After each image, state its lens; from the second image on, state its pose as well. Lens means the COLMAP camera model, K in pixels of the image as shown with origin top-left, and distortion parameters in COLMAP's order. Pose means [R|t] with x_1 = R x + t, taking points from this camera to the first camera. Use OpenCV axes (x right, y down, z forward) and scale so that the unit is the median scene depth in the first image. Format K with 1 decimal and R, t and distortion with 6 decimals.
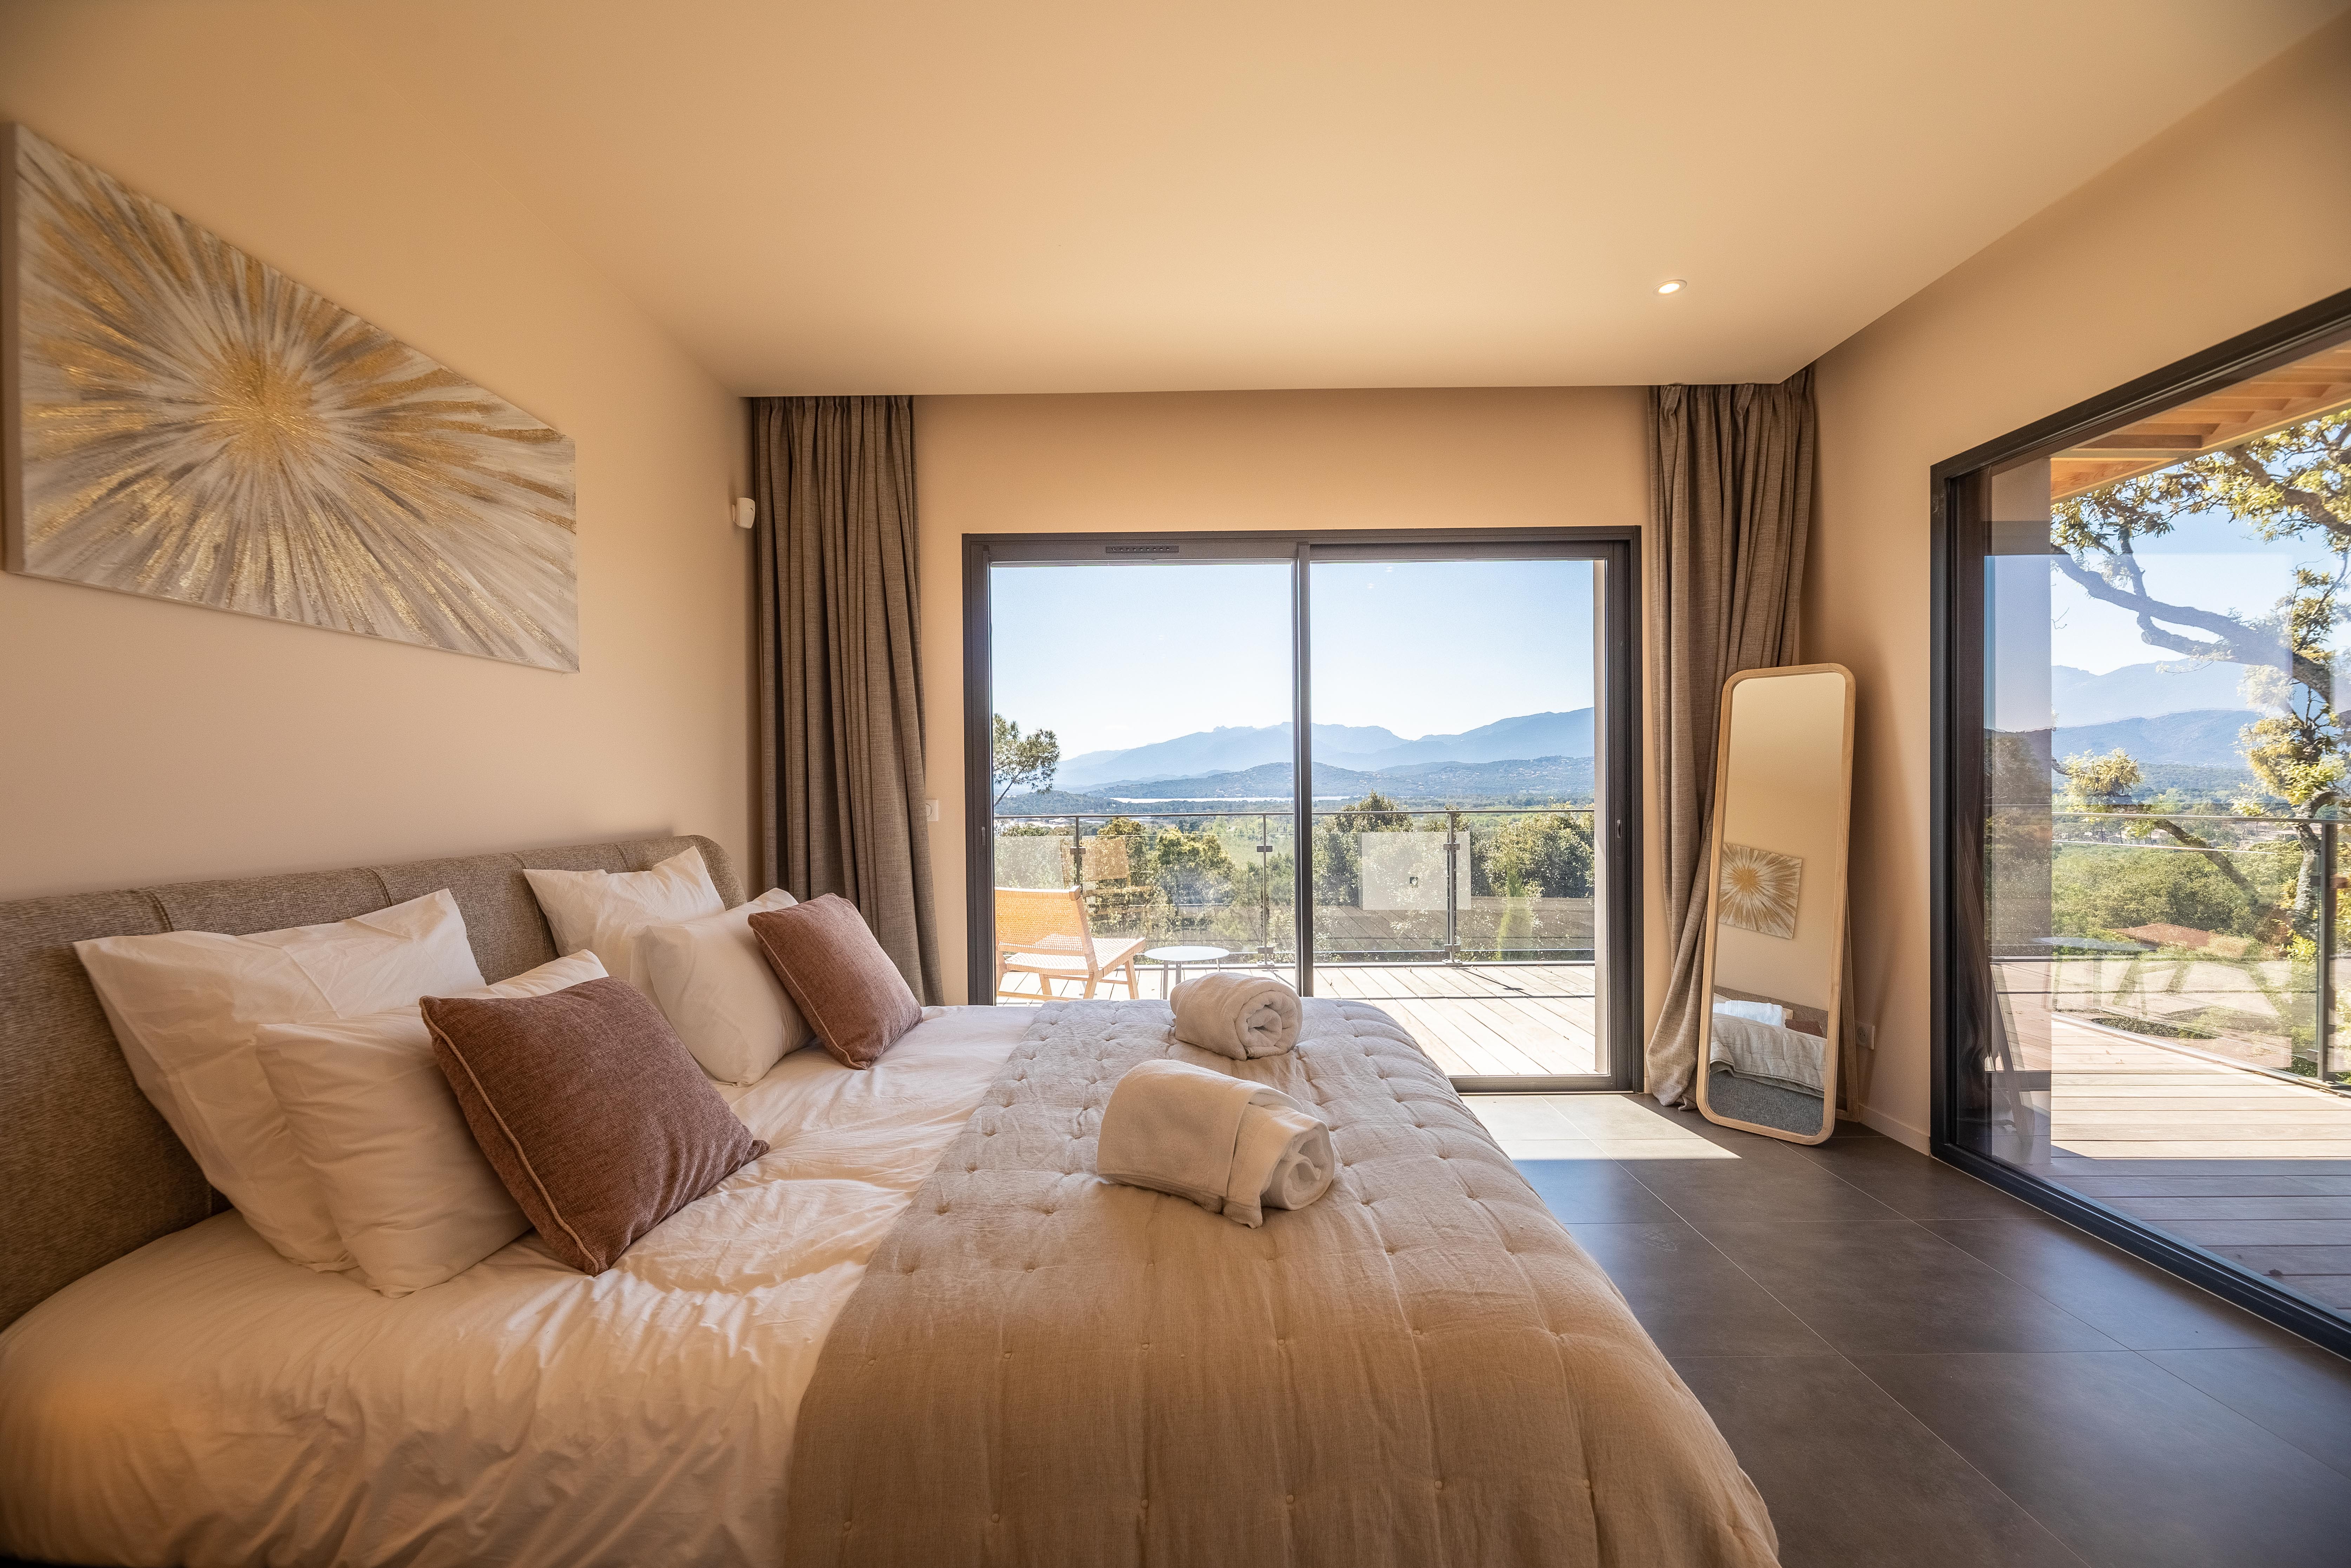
lens RADIAL K [[952.1, 0, 1176.7], [0, 952.1, 803.9], [0, 0, 1]] dist [-0.004055, -0.000449]
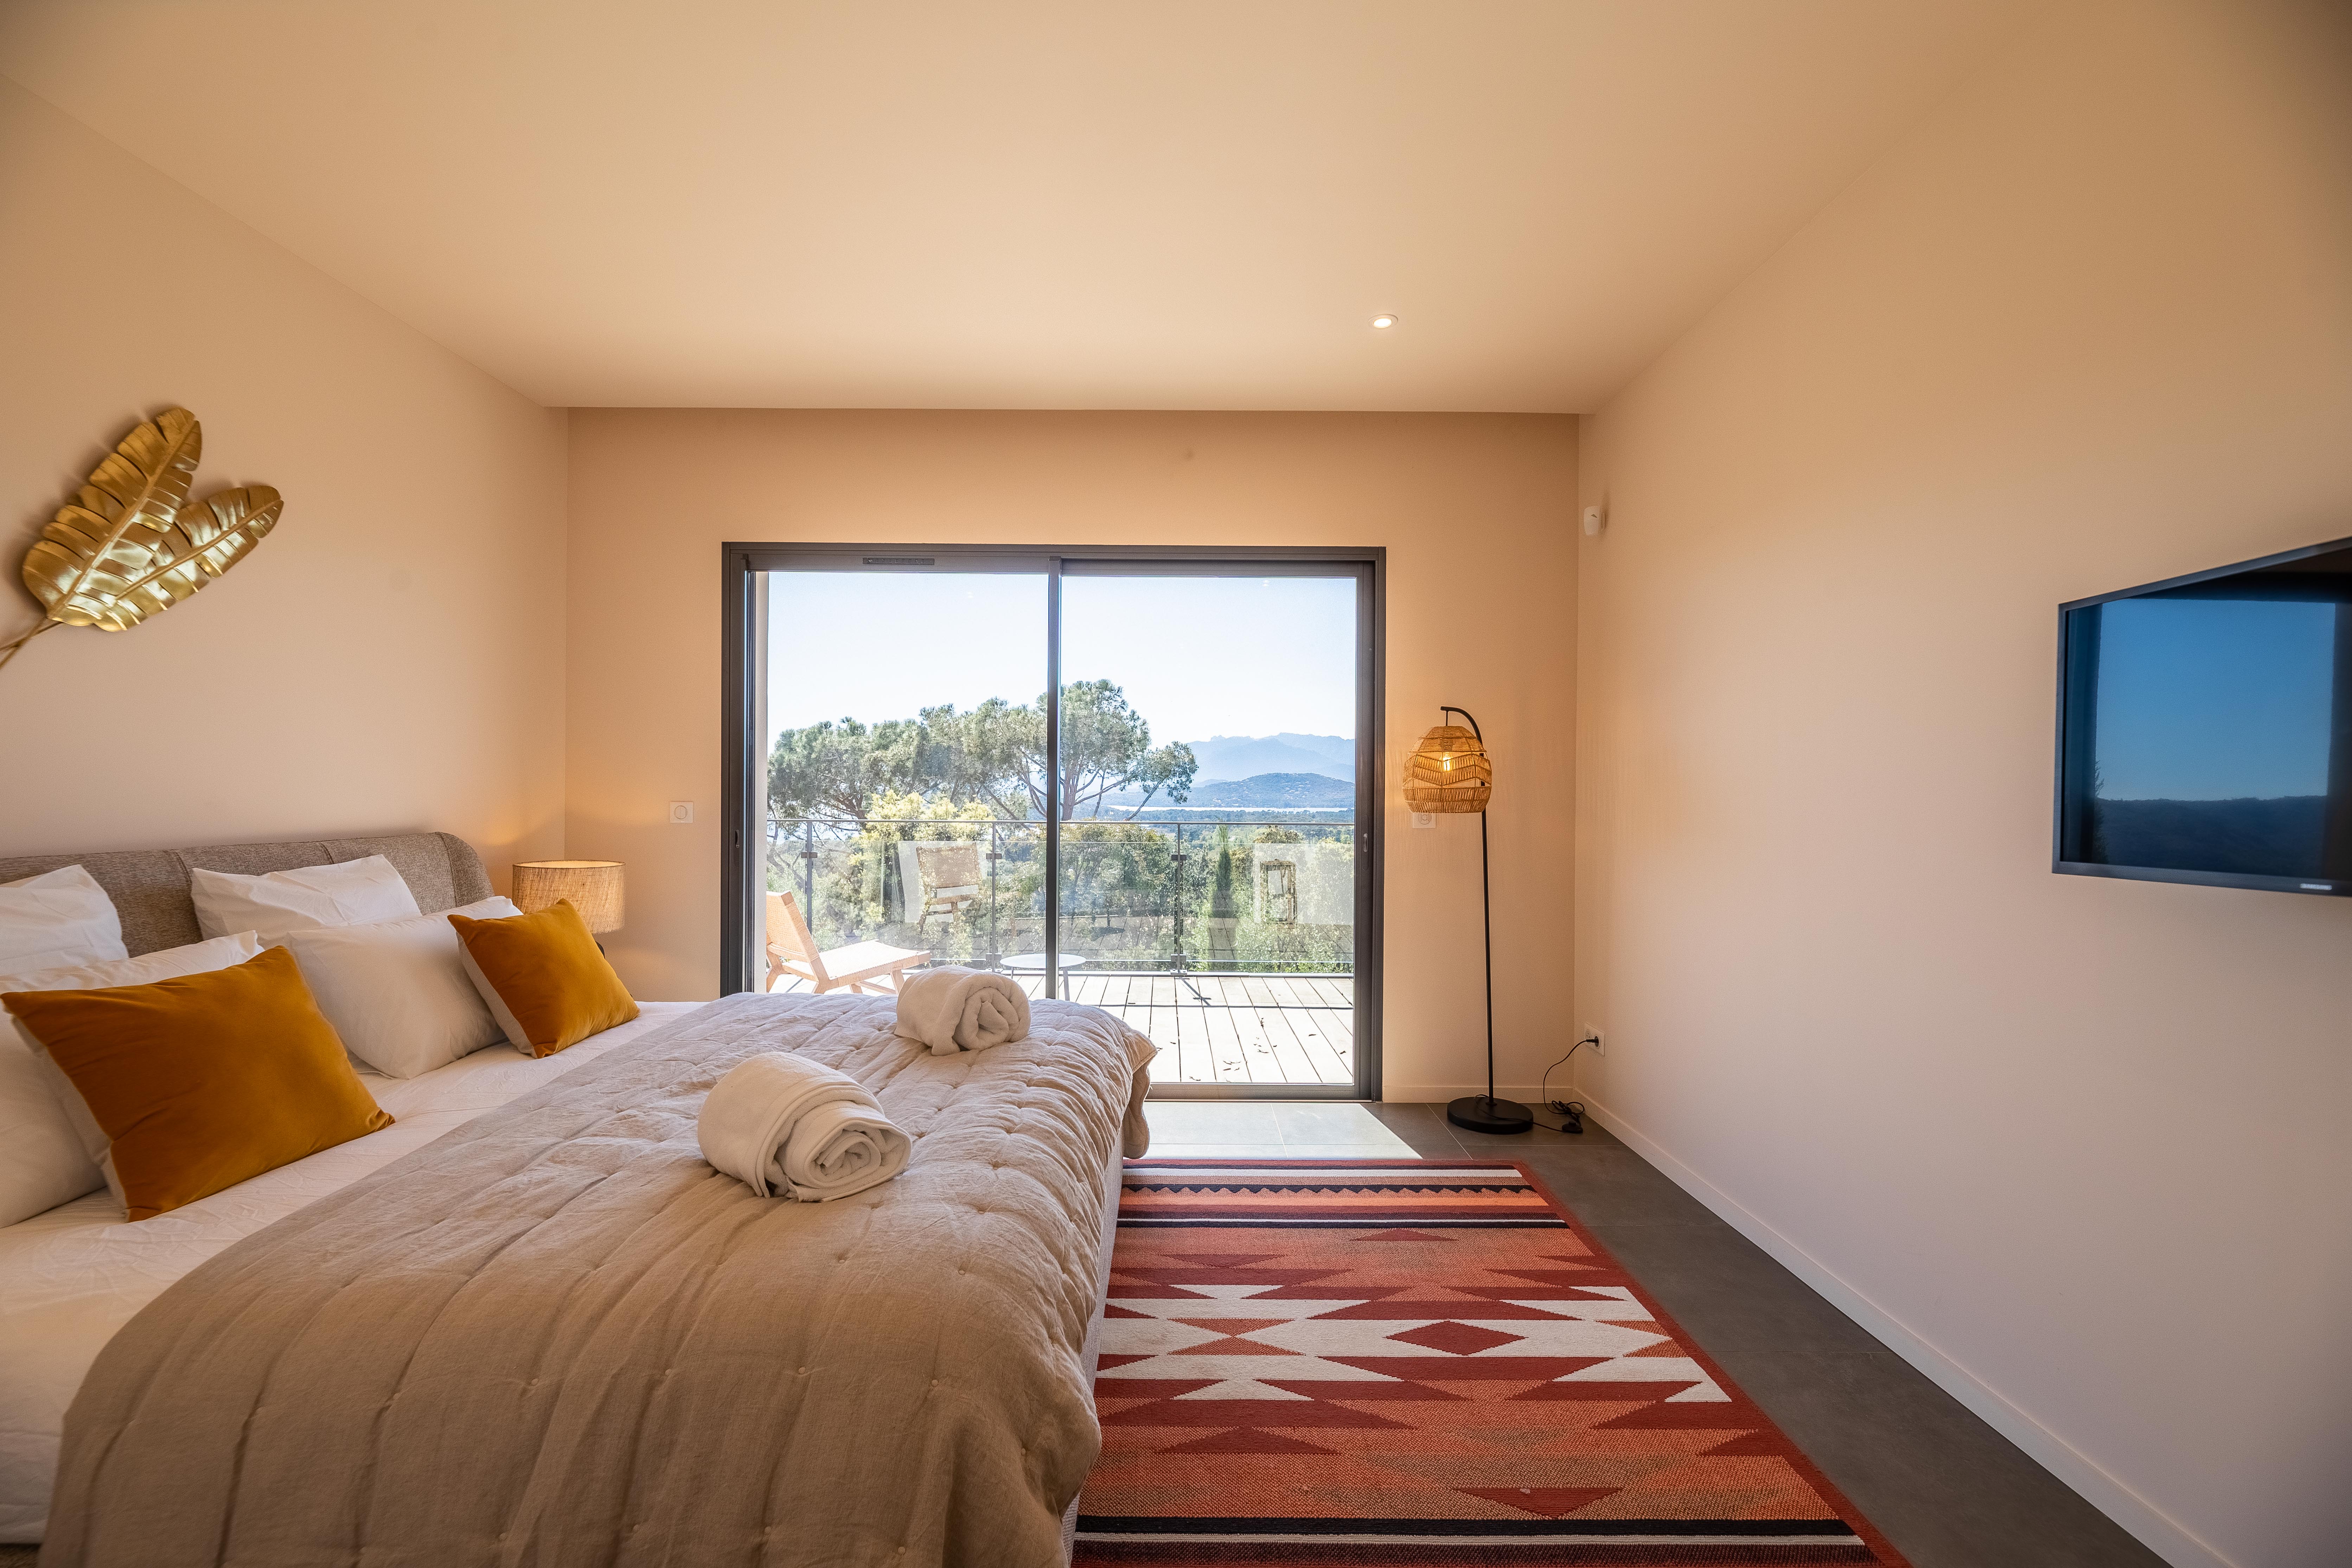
lens RADIAL K [[952.6, 0, 1171.3], [0, 952.6, 774.7], [0, 0, 1]] dist [-0.004055, -0.000449]
pose [[0.999768, 0.021049, -0.004627, 0.264911], [-0.021214, 0.999005, -0.039240, 0.000652], [0.003796, 0.039329, 0.999219, -0.024544]]
